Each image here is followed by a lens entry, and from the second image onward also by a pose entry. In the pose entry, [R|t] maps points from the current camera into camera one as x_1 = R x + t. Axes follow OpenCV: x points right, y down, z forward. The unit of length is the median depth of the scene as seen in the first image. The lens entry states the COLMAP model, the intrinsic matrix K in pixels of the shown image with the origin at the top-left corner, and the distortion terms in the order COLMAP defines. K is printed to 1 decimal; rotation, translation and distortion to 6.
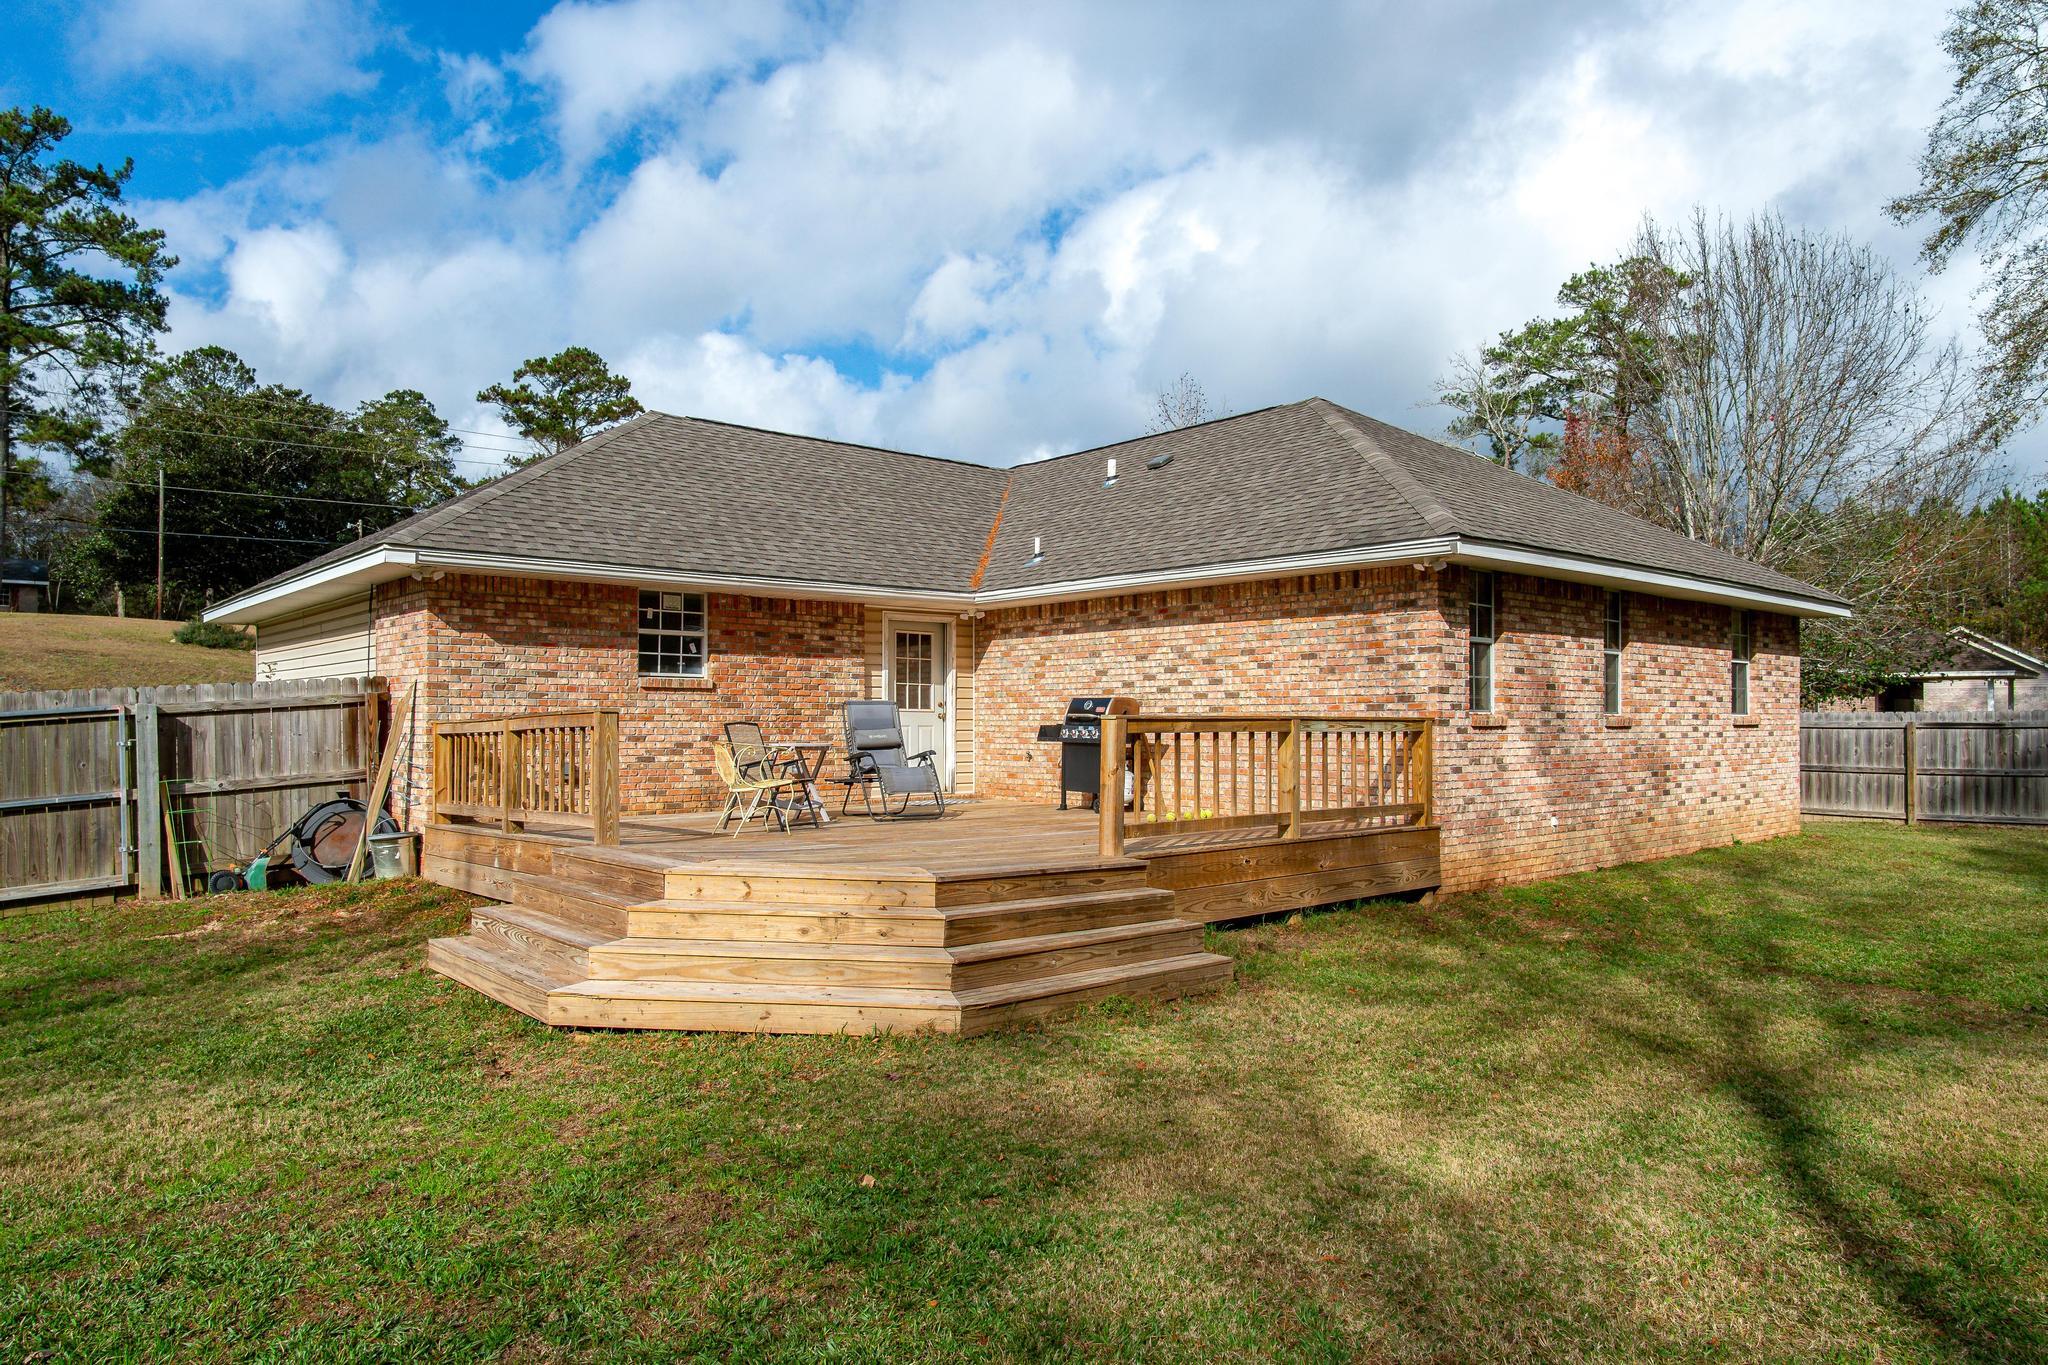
lens RADIAL K [[1026.8, 0, 1023.9], [0, 1026.8, 663.4], [0, 0, 1]] dist [-0.008820, -0.000075]
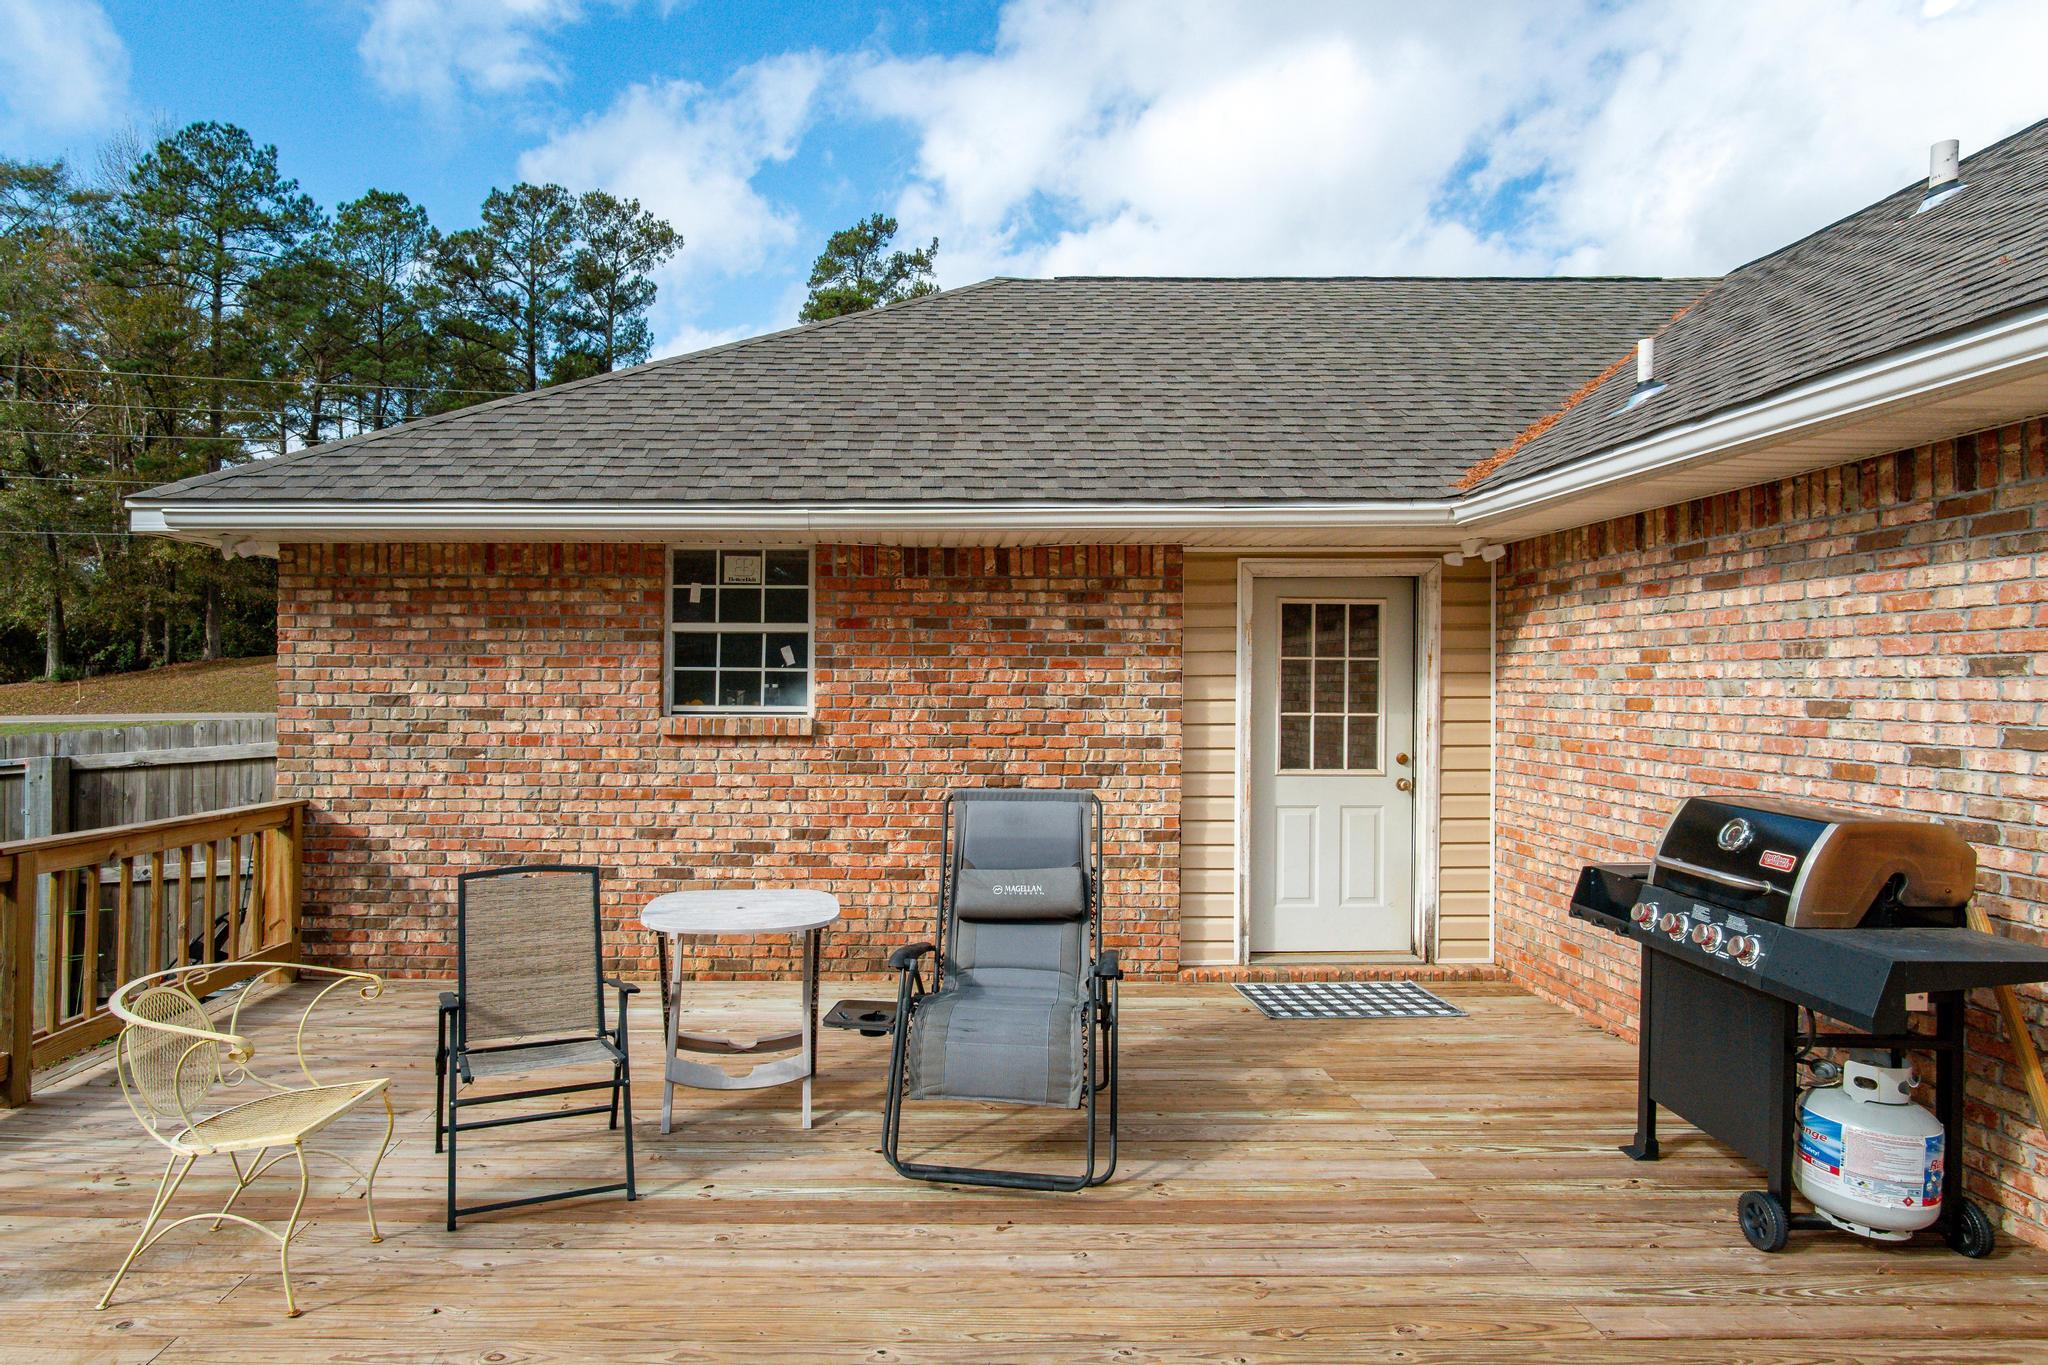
lens RADIAL K [[1026.8, 0, 1023.9], [0, 1026.8, 663.4], [0, 0, 1]] dist [-0.008820, -0.000075]
pose [[0.766204, -0.002866, -0.642592, 0.095583], [0.025003, 0.999366, 0.025355, -0.020463], [0.642111, -0.035493, 0.765789, 0.659891]]
